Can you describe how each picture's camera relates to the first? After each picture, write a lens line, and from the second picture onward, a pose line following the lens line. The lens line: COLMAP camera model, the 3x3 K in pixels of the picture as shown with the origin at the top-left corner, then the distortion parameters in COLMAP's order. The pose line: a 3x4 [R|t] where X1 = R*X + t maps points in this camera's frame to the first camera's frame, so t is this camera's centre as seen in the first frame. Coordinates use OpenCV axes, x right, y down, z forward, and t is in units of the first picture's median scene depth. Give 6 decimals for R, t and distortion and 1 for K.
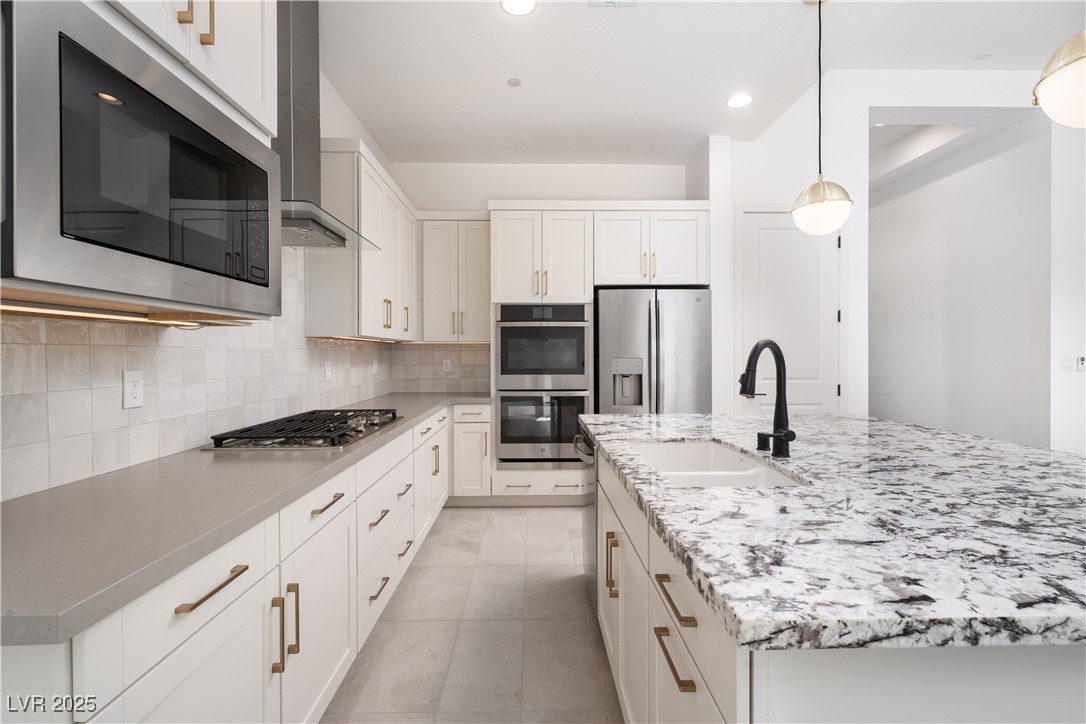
lens RADIAL K [[493.2, 0, 547.4], [0, 493.2, 364.1], [0, 0, 1]] dist [-0.001584, 0.000413]
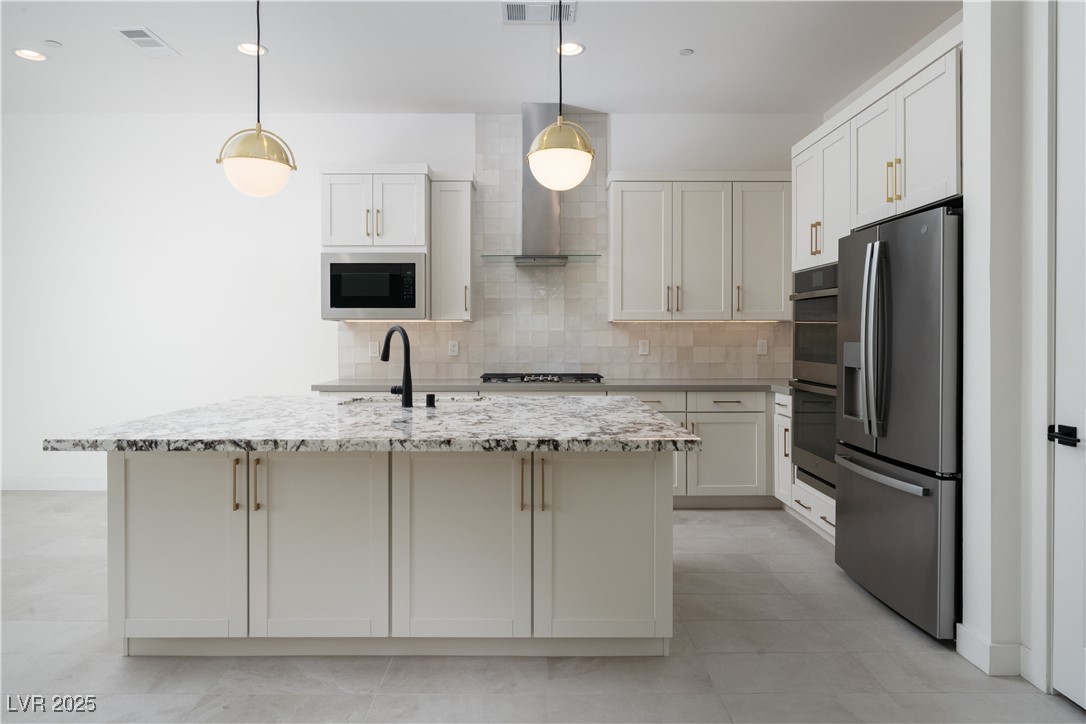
lens RADIAL K [[670.9, 0, 536.7], [0, 670.9, 338.2], [0, 0, 1]] dist [-0.002021, 0.001894]
pose [[-0.022571, 0.009586, -0.999699, 1.011990], [-0.020937, 0.999730, 0.010059, -0.016469], [0.999526, 0.021158, -0.022365, 0.600953]]
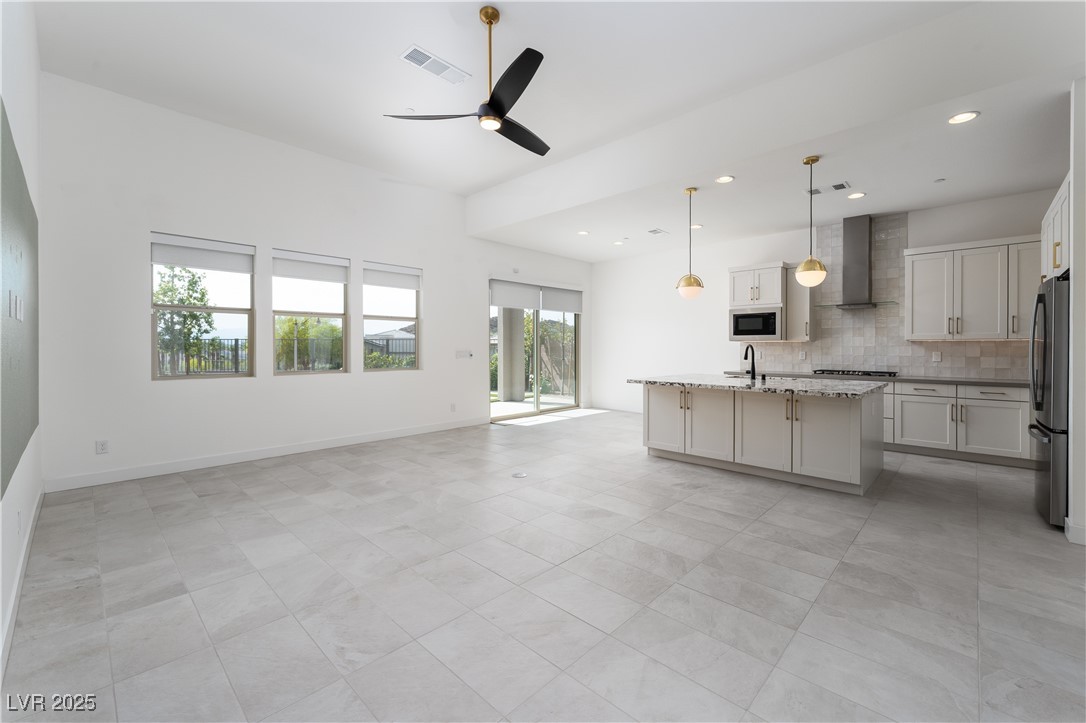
lens RADIAL K [[447.4, 0, 564.7], [0, 447.4, 348.4], [0, 0, 1]] dist [0.003798, -0.000660]
pose [[-0.691014, 0.005722, -0.722819, 1.490873], [-0.013715, 0.999685, 0.021026, -0.028820], [0.722711, 0.024442, -0.690717, 0.917427]]
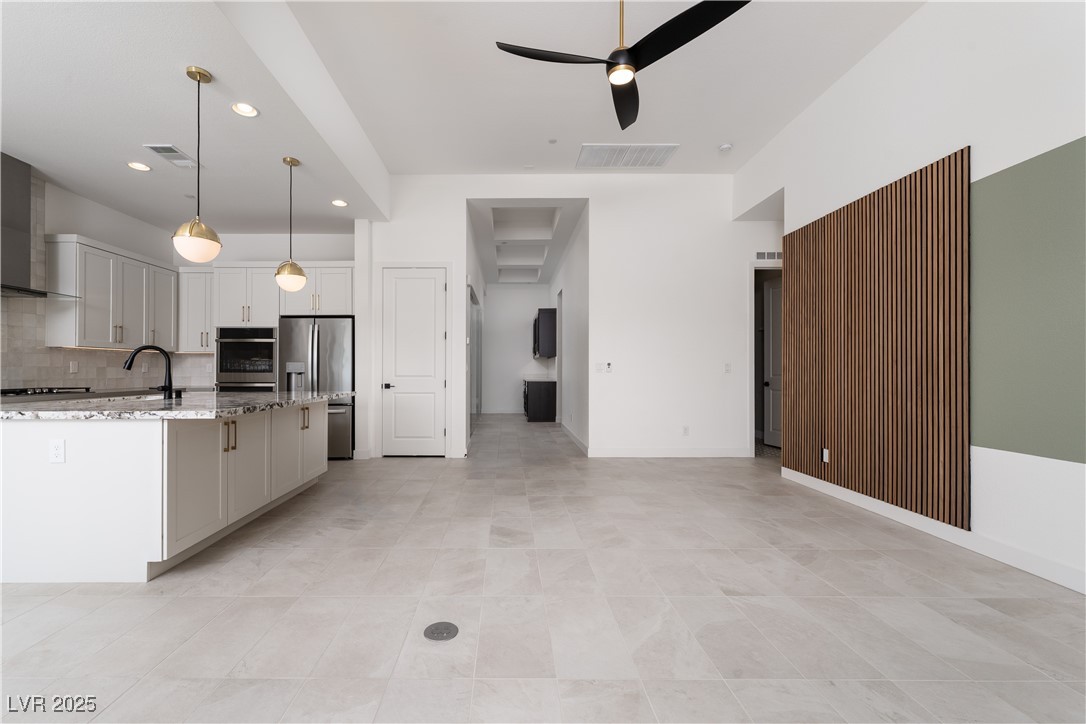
lens RADIAL K [[447.4, 0, 503.5], [0, 447.4, 370.5], [0, 0, 1]] dist [0.003798, -0.000660]
pose [[0.999370, 0.003571, -0.035298, 0.858648], [-0.004268, 0.999797, -0.019696, 0.039097], [0.035220, 0.019835, 0.999183, -0.391023]]
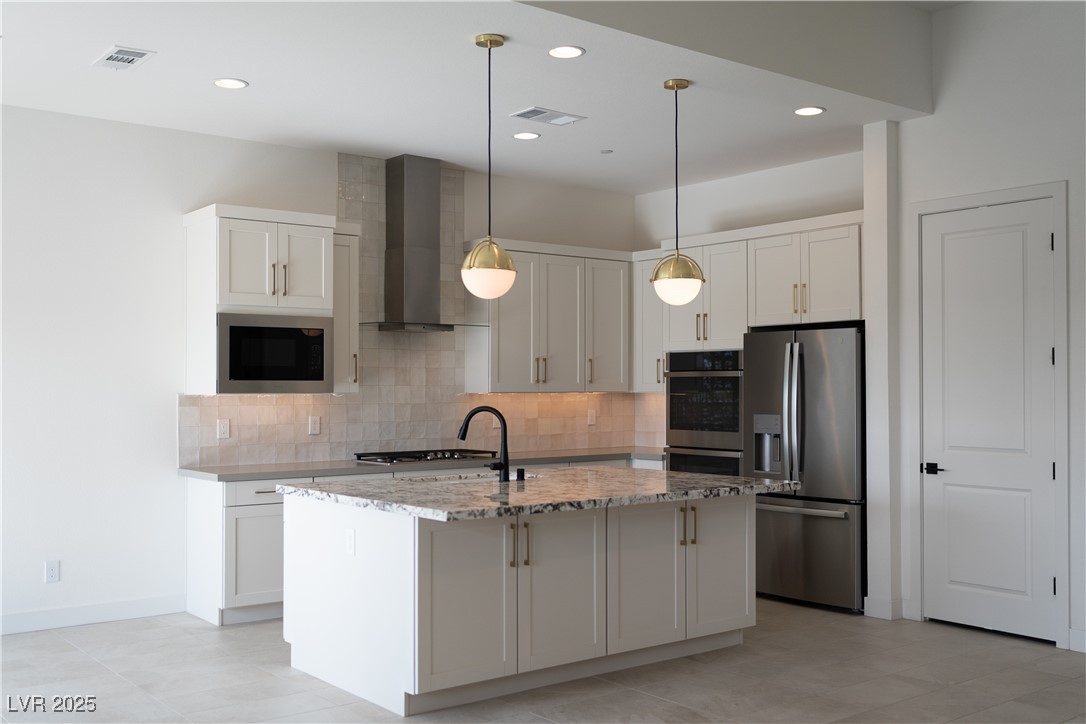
lens RADIAL K [[1086.0, 0, 552.9], [0, 1086.0, 368.6], [0, 0, 1]] dist [0.009427, 0.000000]
pose [[0.600963, -0.011090, -0.799200, 1.391216], [-0.017277, 0.999490, -0.026860, -0.033035], [0.799090, 0.029950, 0.600465, -0.389336]]
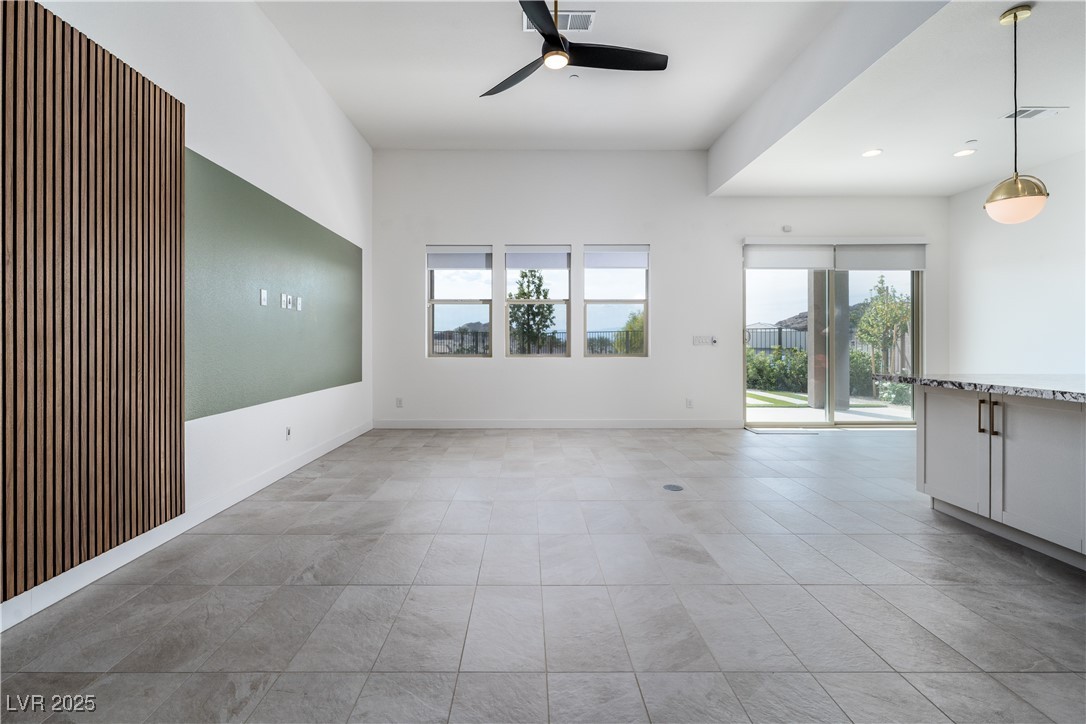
lens RADIAL K [[493.3, 0, 530.9], [0, 493.3, 342.7], [0, 0, 1]] dist [-0.001928, 0.002198]
pose [[-0.999830, 0.003881, 0.018005, 1.031109], [0.004237, 0.999796, 0.019743, 0.009419], [-0.017925, 0.019816, -0.999643, 1.030981]]
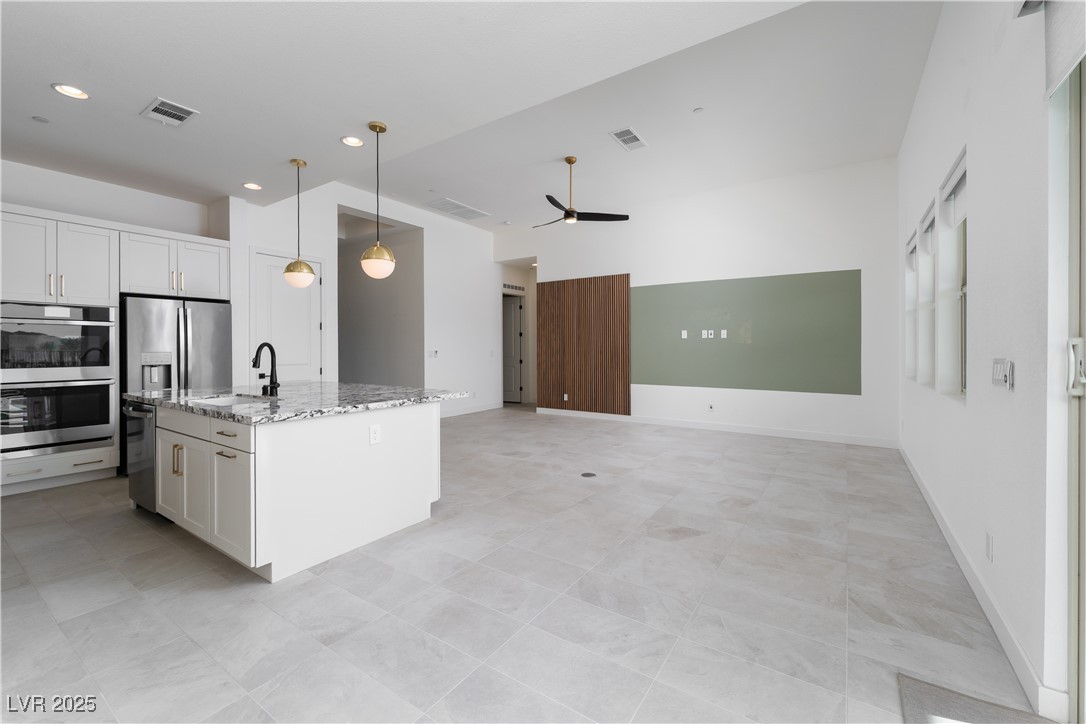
lens RADIAL K [[447.4, 0, 532.5], [0, 447.4, 343.2], [0, 0, 1]] dist [0.003798, -0.000660]
pose [[0.599549, 0.011306, 0.800259, -0.180924], [0.015639, 0.999544, -0.025838, 0.009512], [-0.800186, 0.028007, 0.599098, -0.469532]]
